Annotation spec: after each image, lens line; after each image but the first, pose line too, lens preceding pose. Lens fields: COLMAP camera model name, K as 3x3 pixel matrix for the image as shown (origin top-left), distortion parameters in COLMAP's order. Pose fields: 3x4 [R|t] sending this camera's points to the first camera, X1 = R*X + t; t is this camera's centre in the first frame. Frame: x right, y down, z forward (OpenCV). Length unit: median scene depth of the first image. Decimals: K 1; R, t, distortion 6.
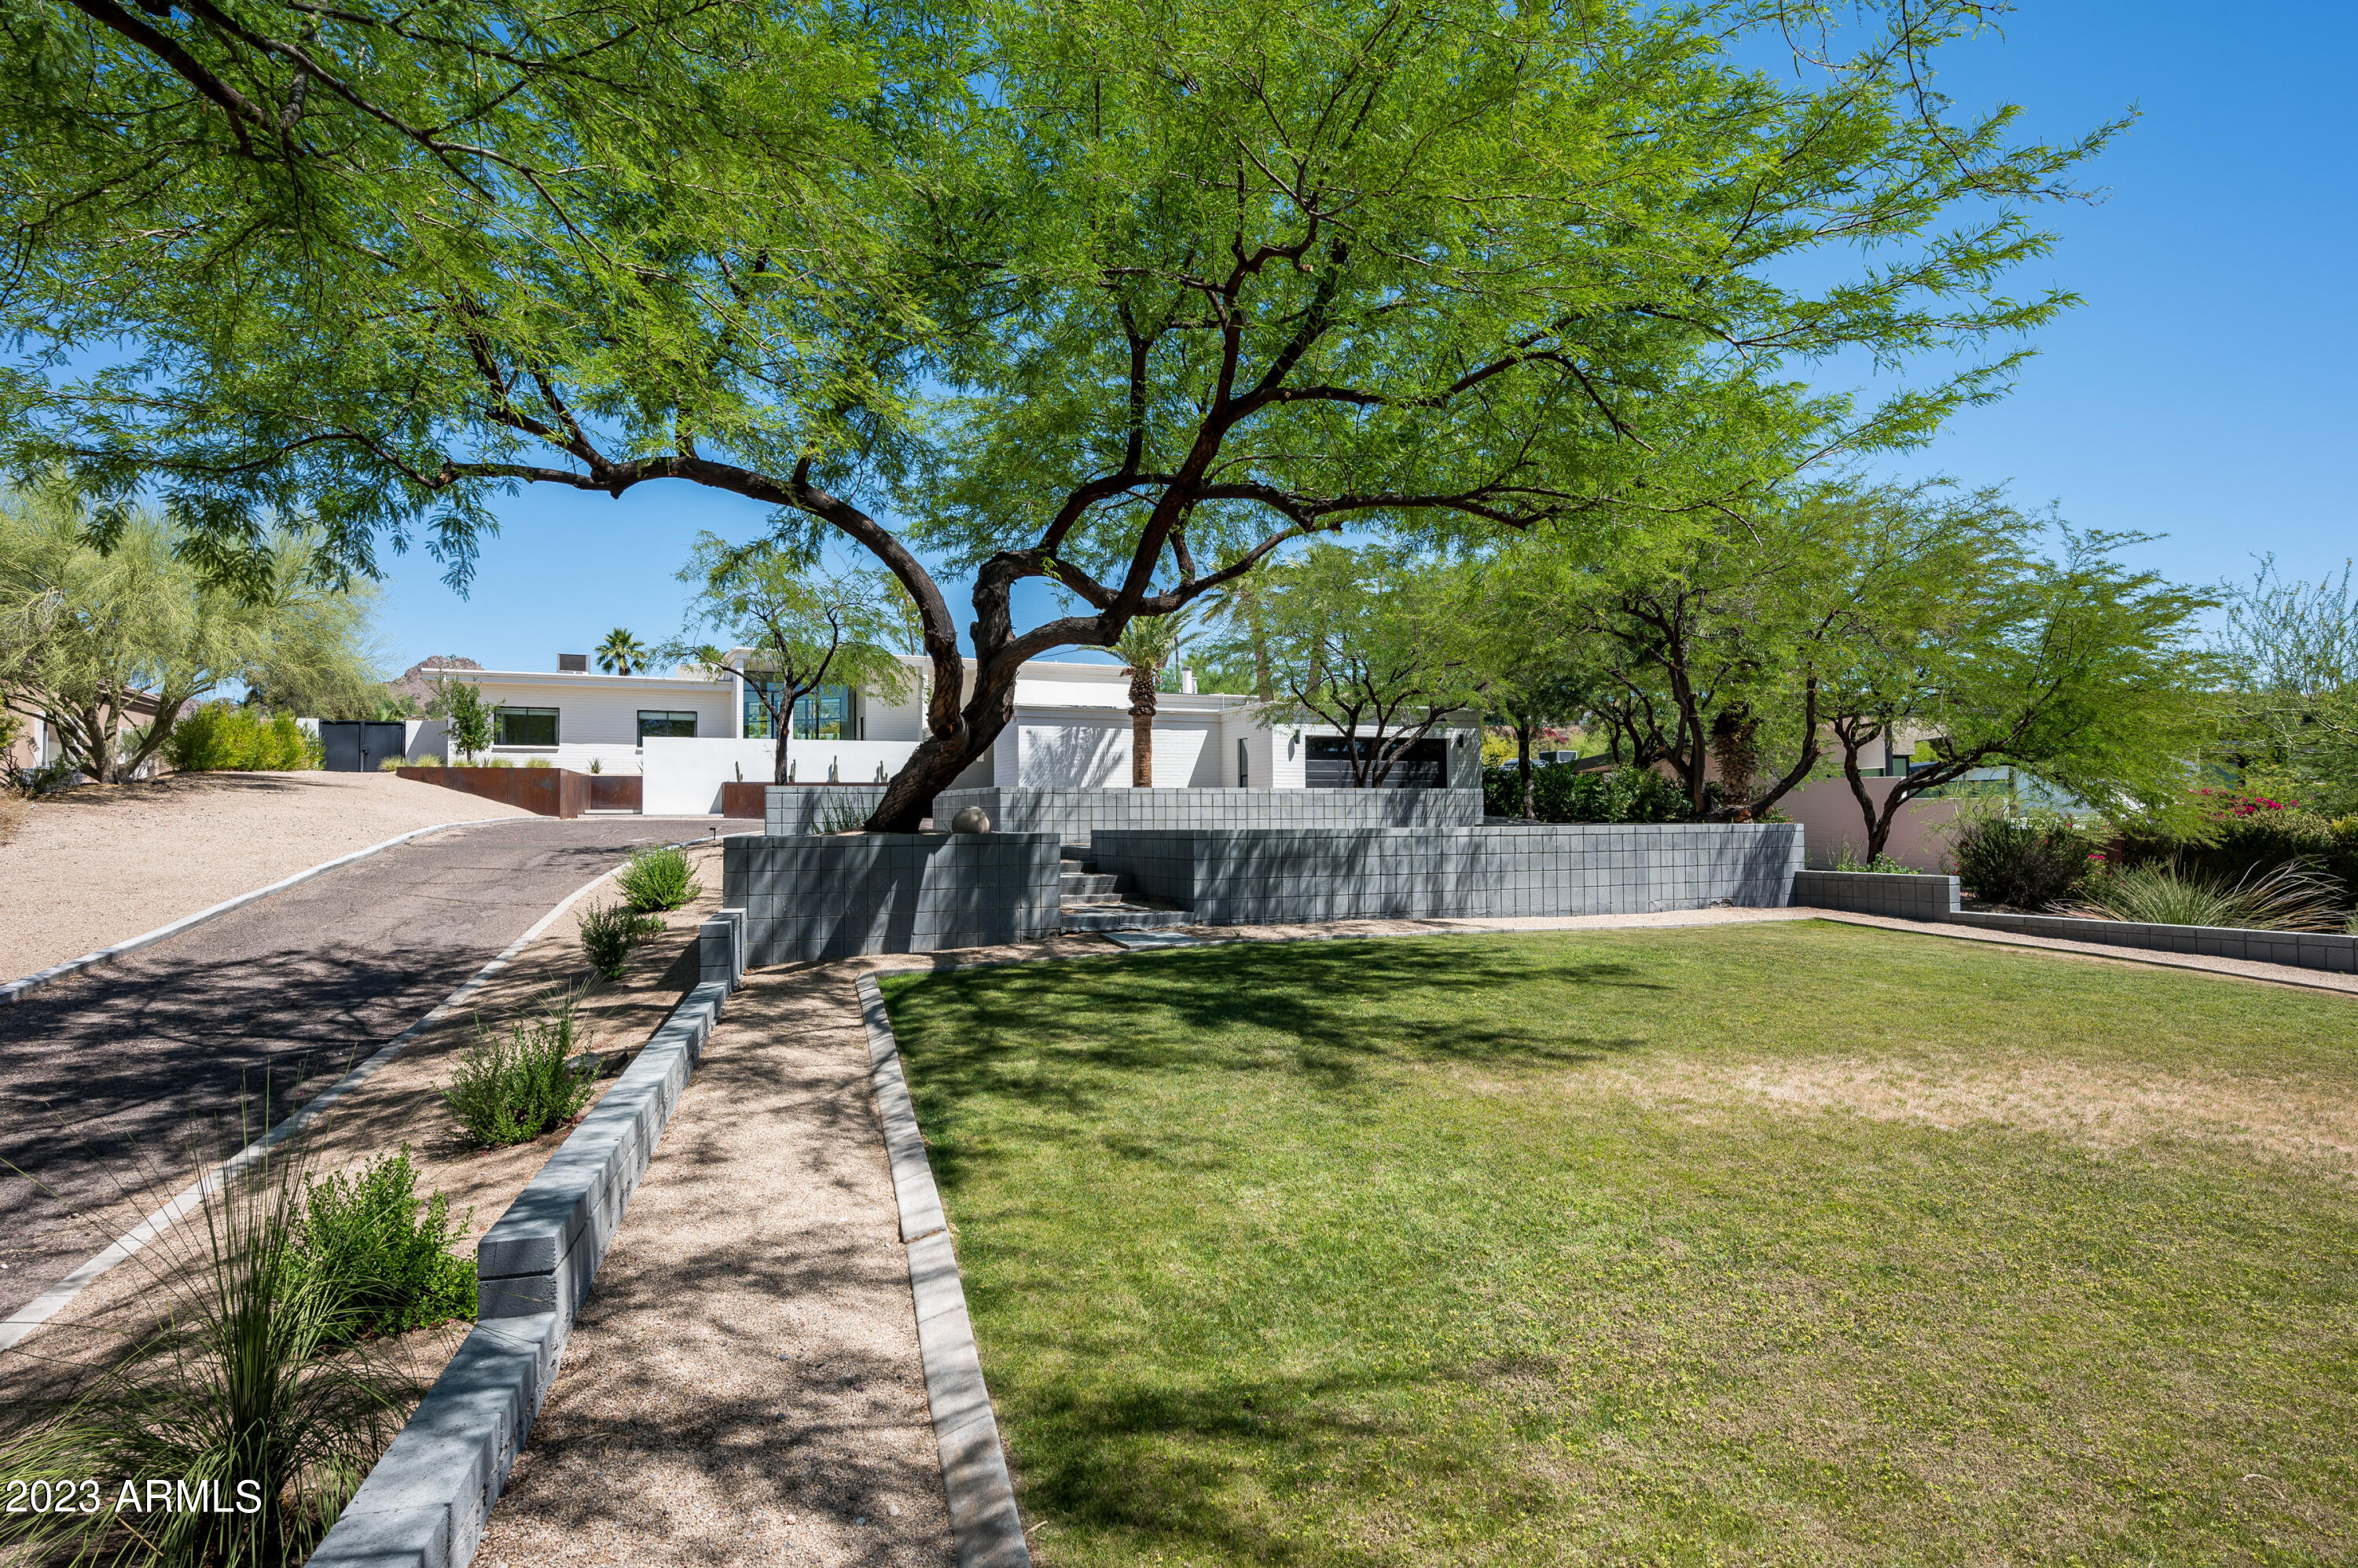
lens RADIAL K [[1220.0, 0, 1177.2], [0, 1220.0, 787.6], [0, 0, 1]] dist [-0.000301, -0.000055]
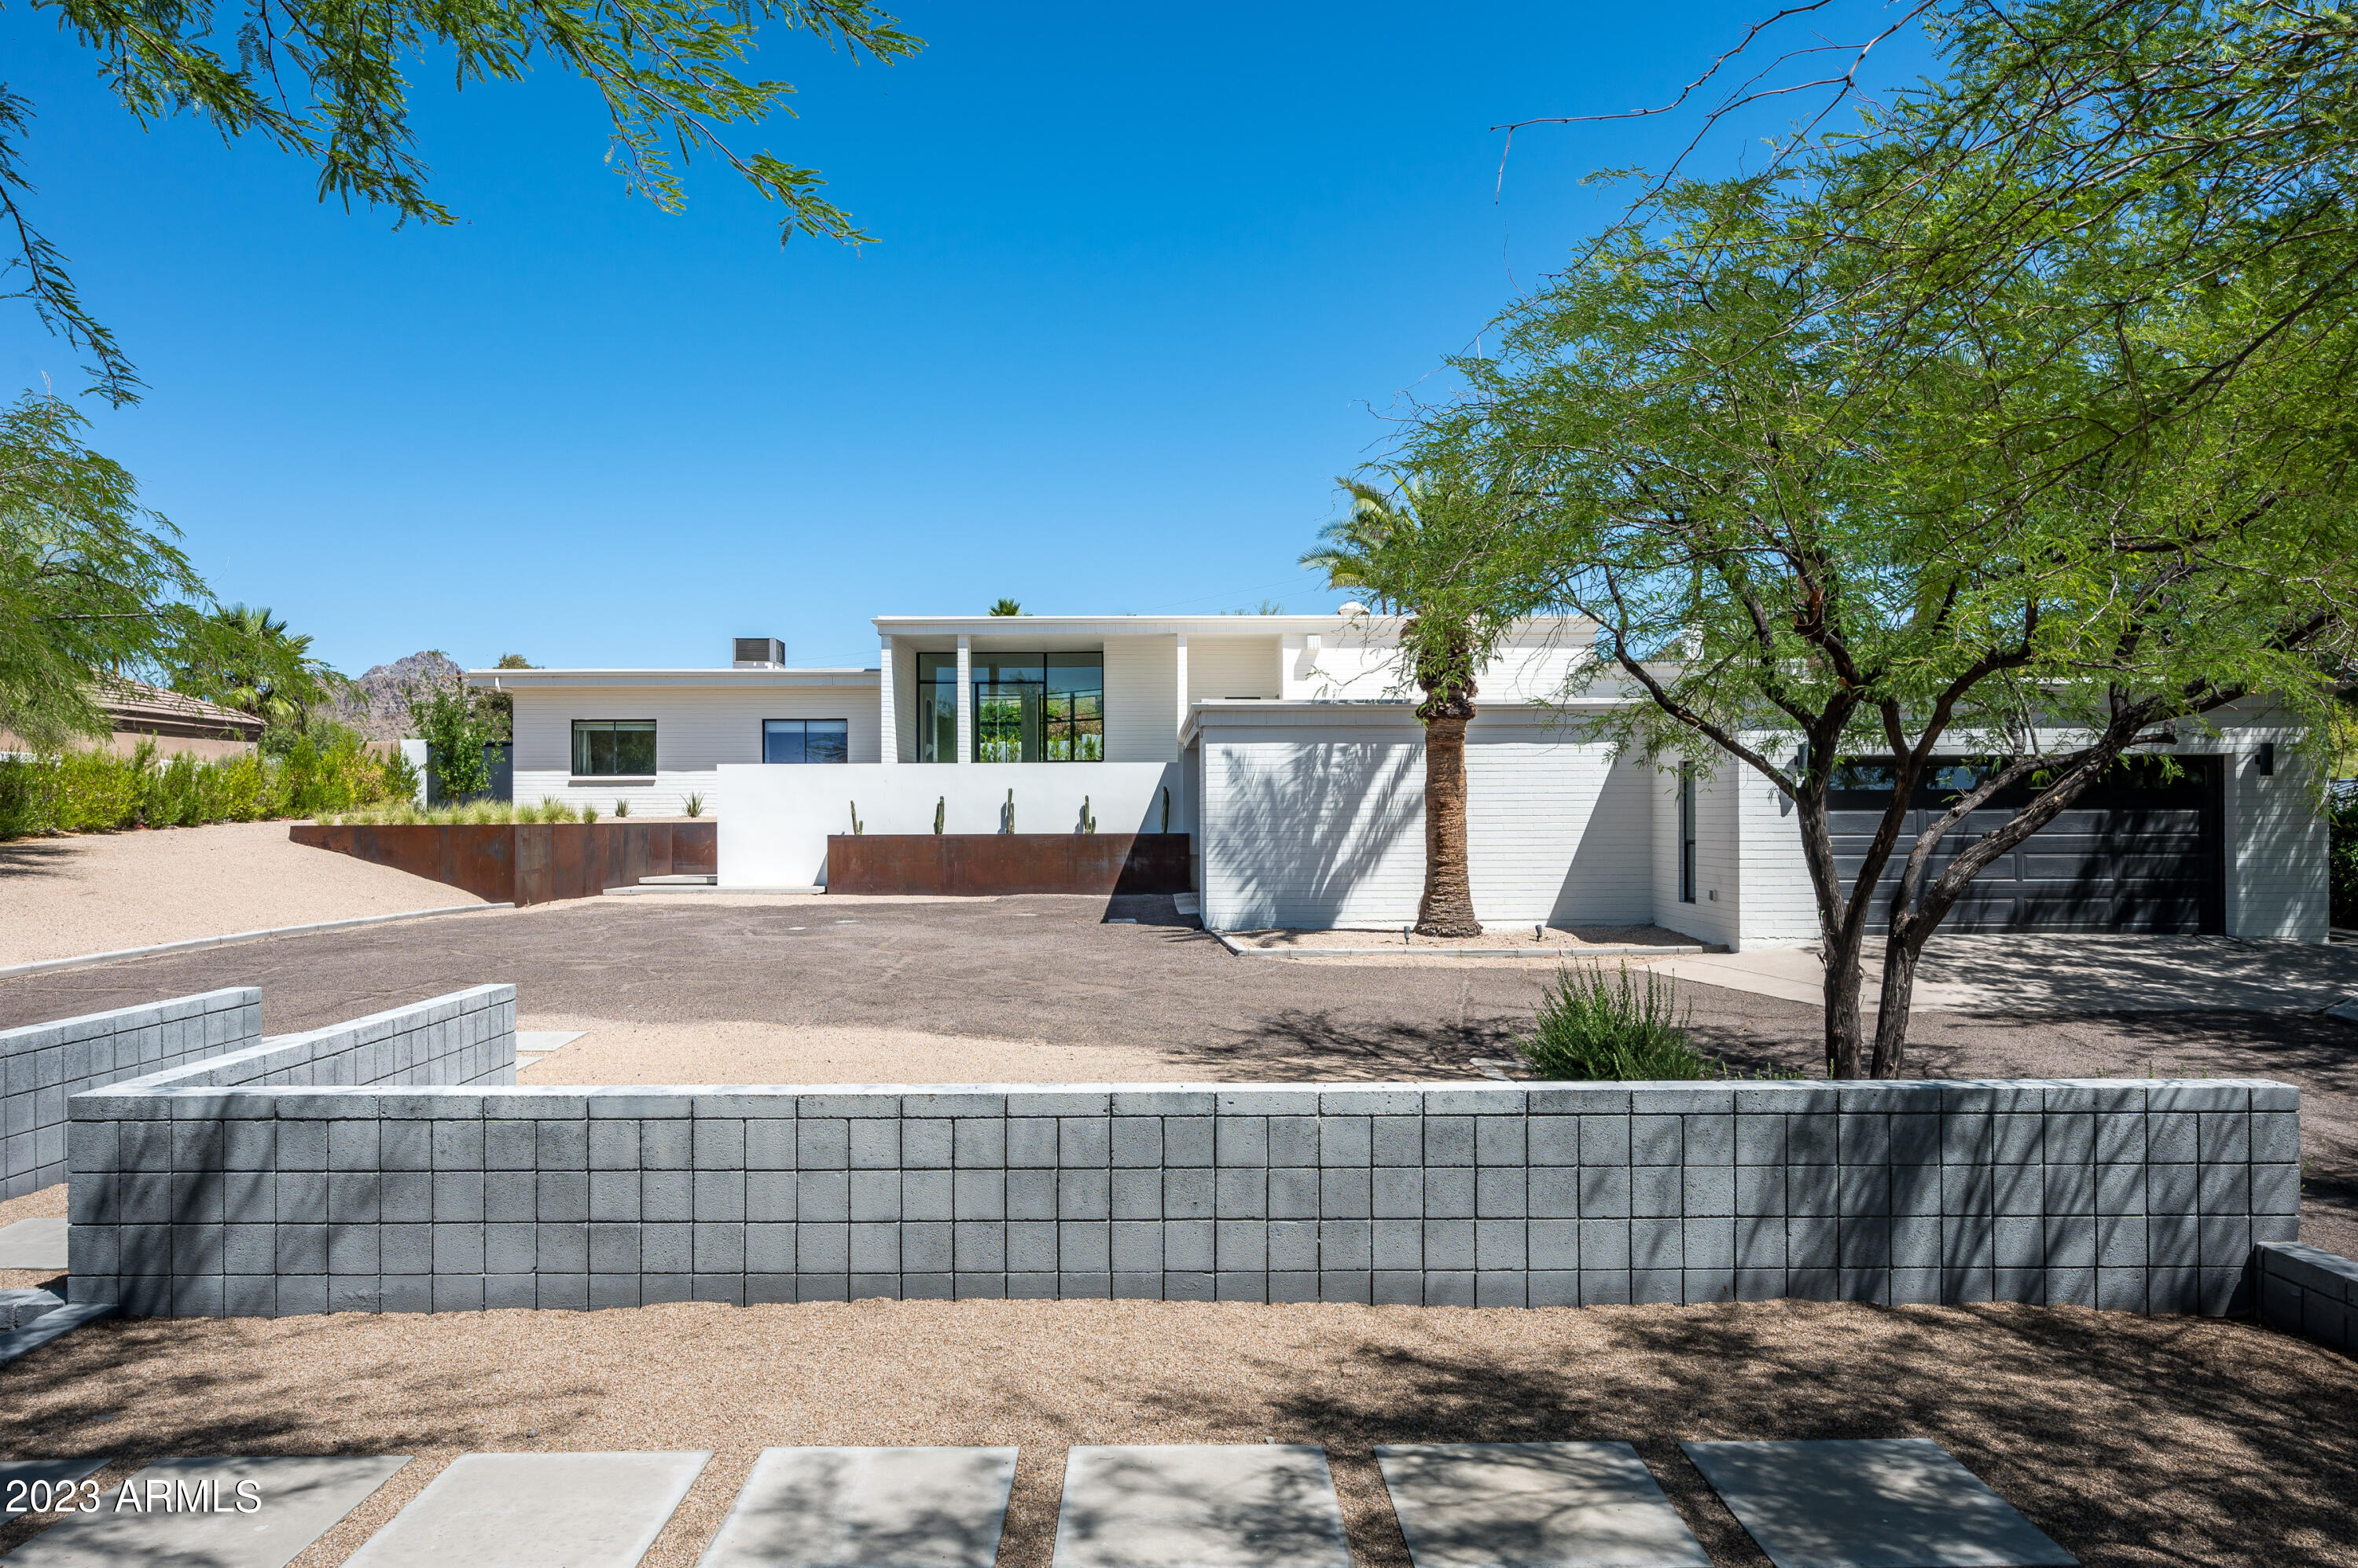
lens RADIAL K [[1467.9, 0, 1180.4], [0, 1467.9, 788.0], [0, 0, 1]] dist [0.003092, 0.000456]
pose [[0.909919, -0.003216, -0.414773, 0.111242], [0.007578, 0.999932, 0.008872, -0.036459], [0.414716, -0.011216, 0.909882, 0.424232]]
